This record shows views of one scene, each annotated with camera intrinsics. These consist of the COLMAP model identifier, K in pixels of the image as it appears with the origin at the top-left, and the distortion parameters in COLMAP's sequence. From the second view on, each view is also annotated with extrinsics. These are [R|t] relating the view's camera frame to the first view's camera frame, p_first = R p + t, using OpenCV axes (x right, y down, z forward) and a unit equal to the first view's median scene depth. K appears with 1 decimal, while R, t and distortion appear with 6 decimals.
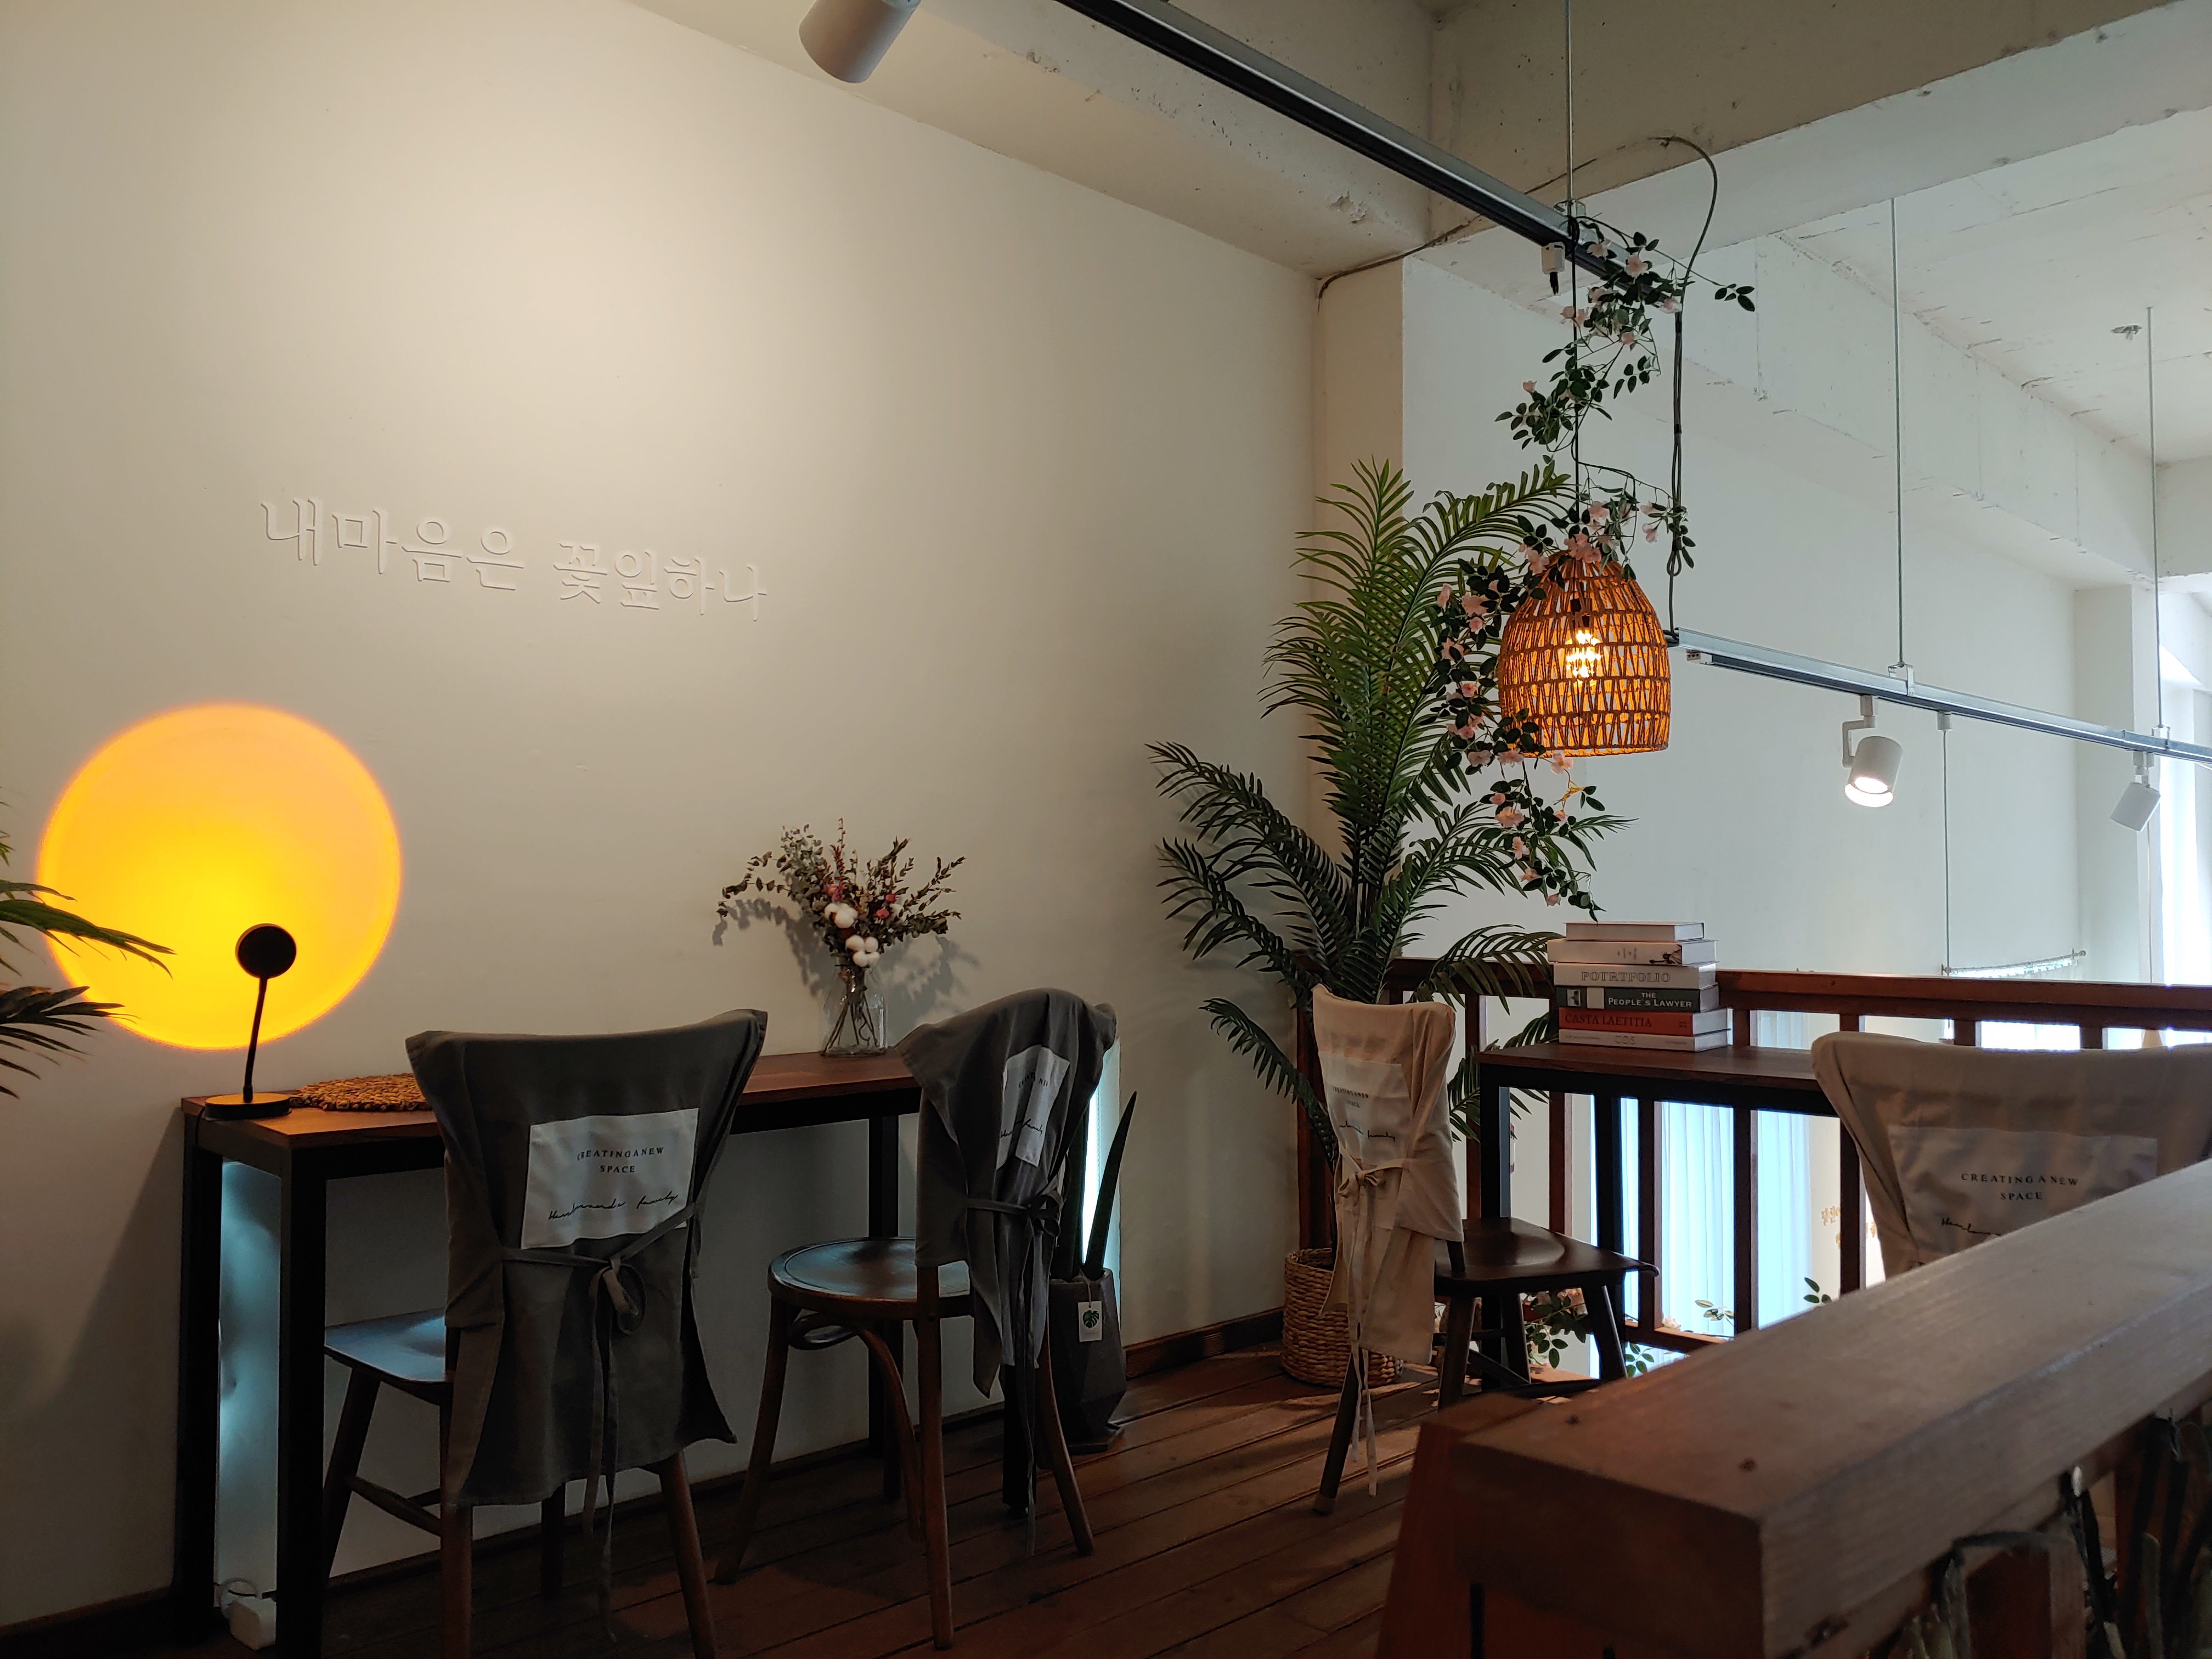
lens RADIAL K [[1694.9, 0, 1106.0], [0, 1694.9, 829.5], [0, 0, 1]] dist [-0.029555, 0.028064]
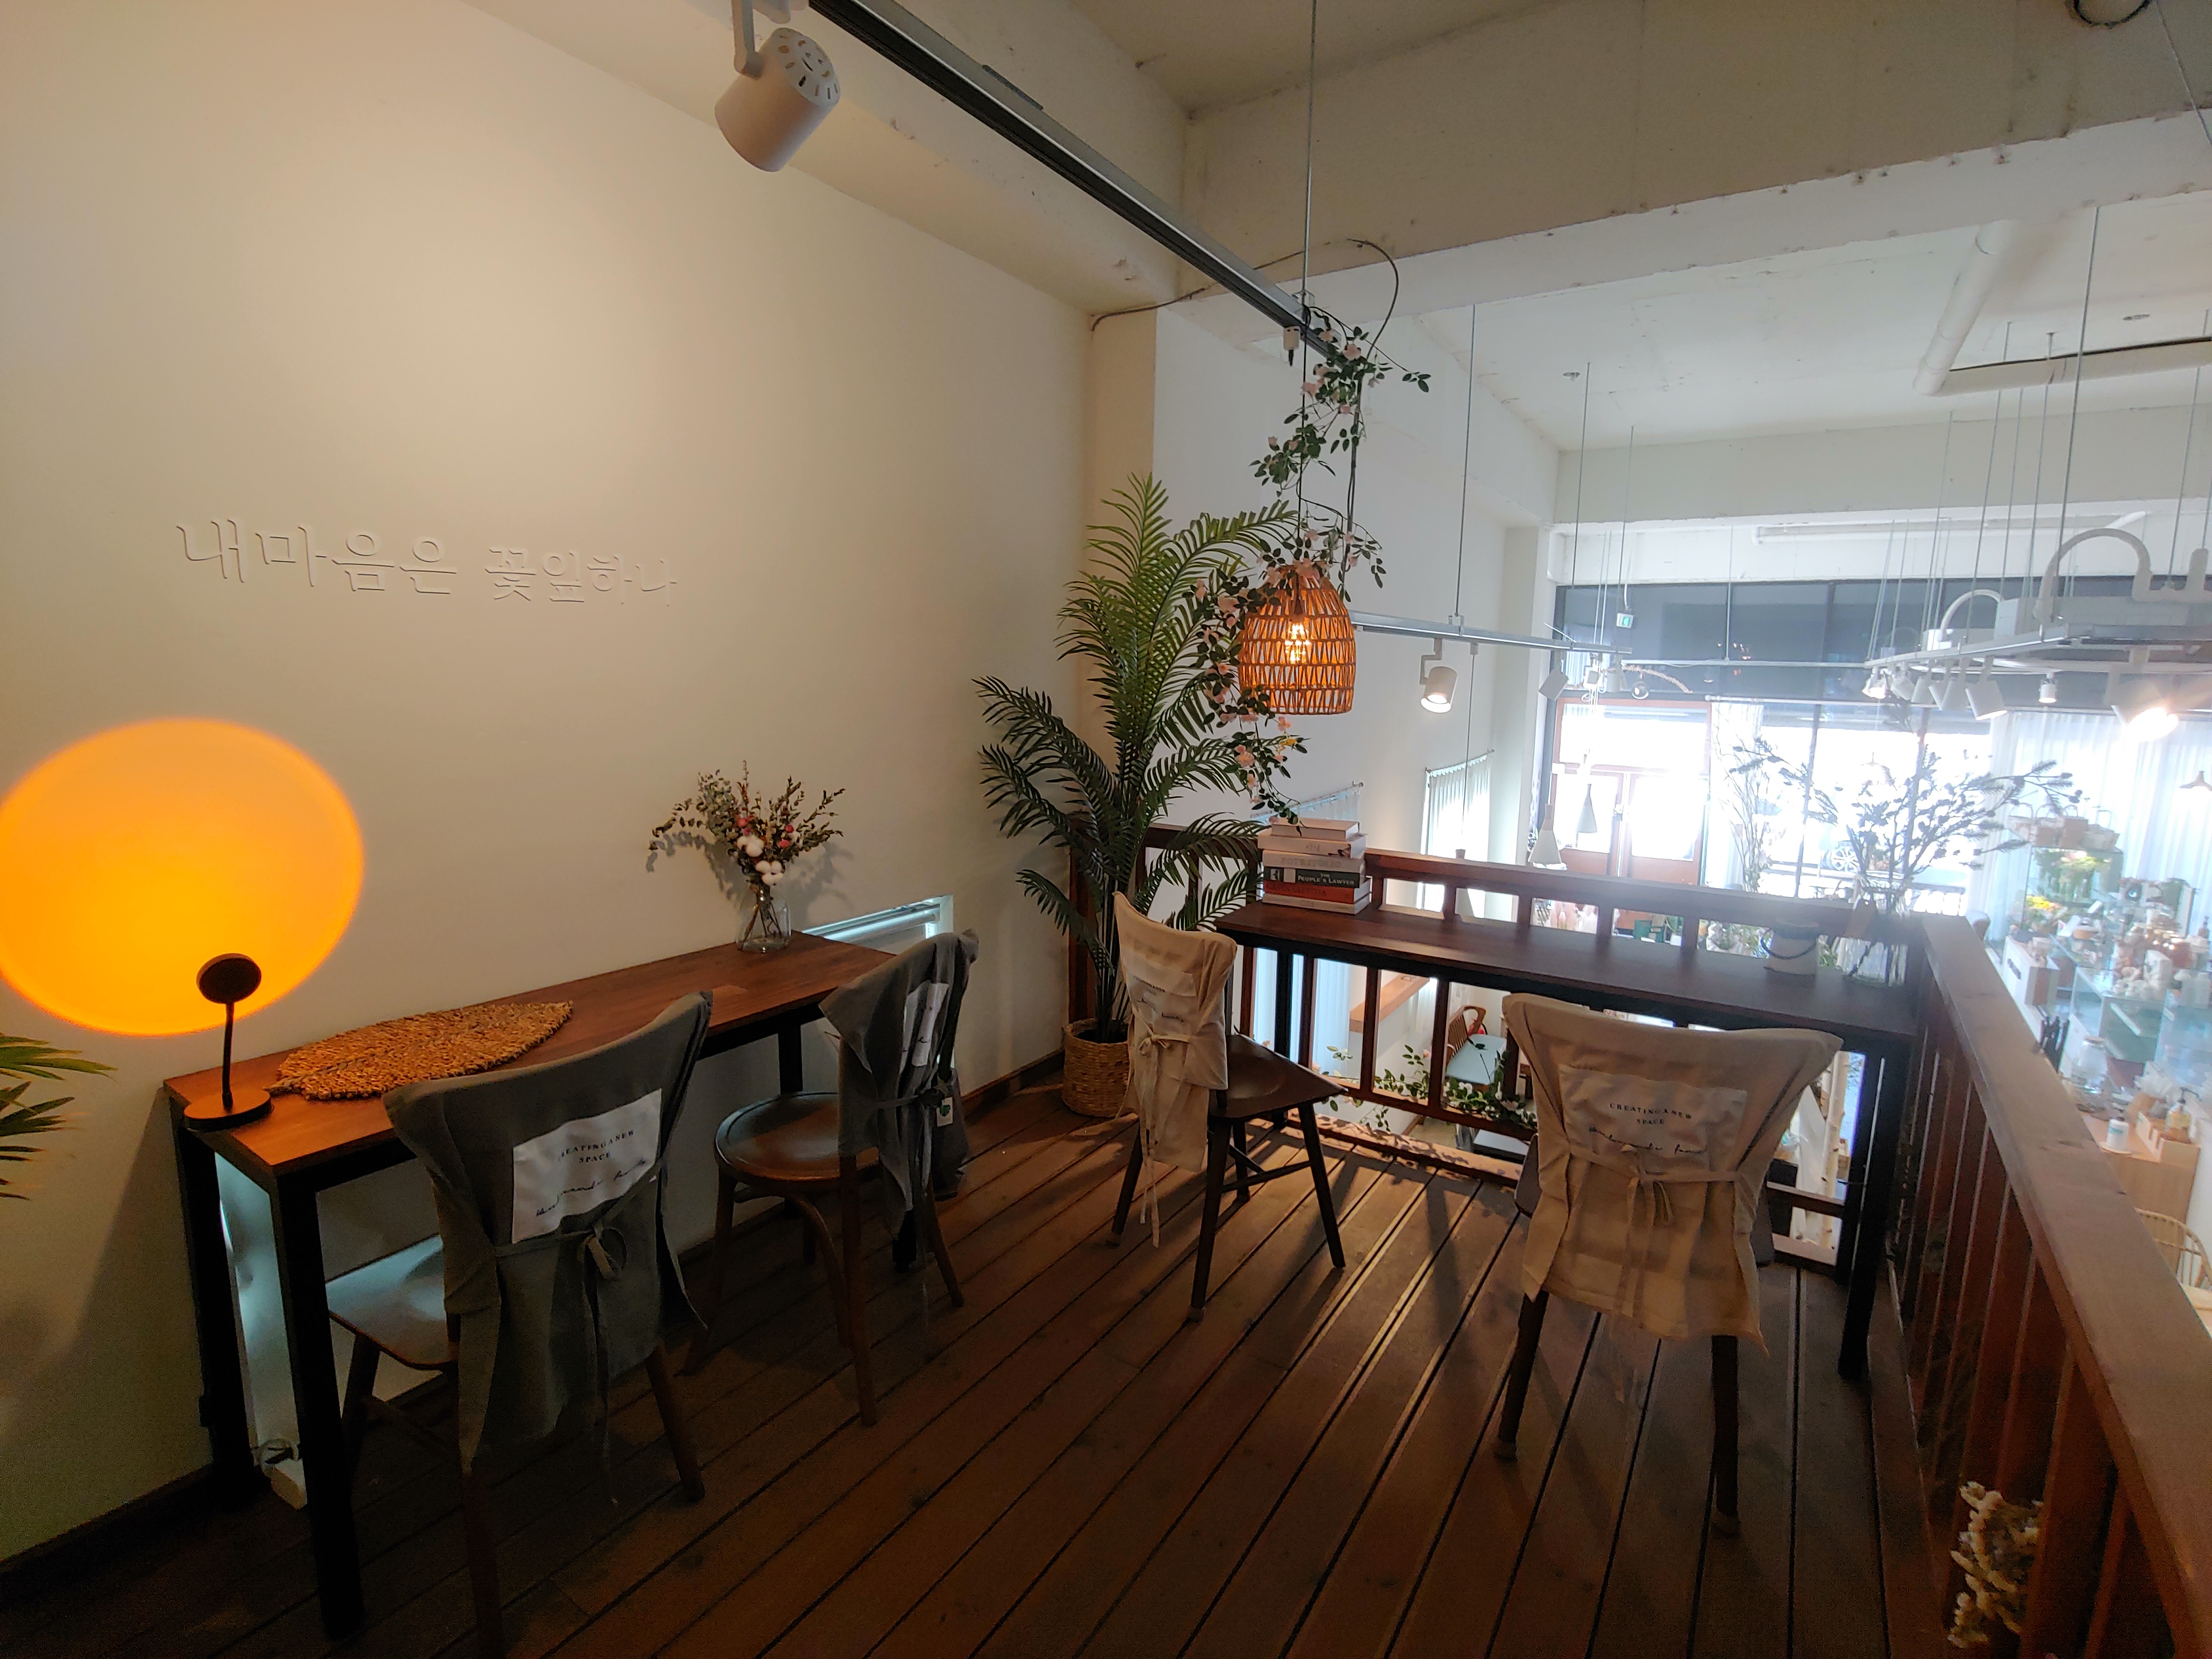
lens RADIAL K [[1054.1, 0, 1121.3], [0, 1054.1, 818.5], [0, 0, 1]] dist [-0.009644, -0.004552]
pose [[0.974594, -0.014266, 0.223526, -0.059440], [-0.026728, 0.983431, 0.179301, -0.113143], [-0.222380, -0.180720, 0.958064, 0.168216]]
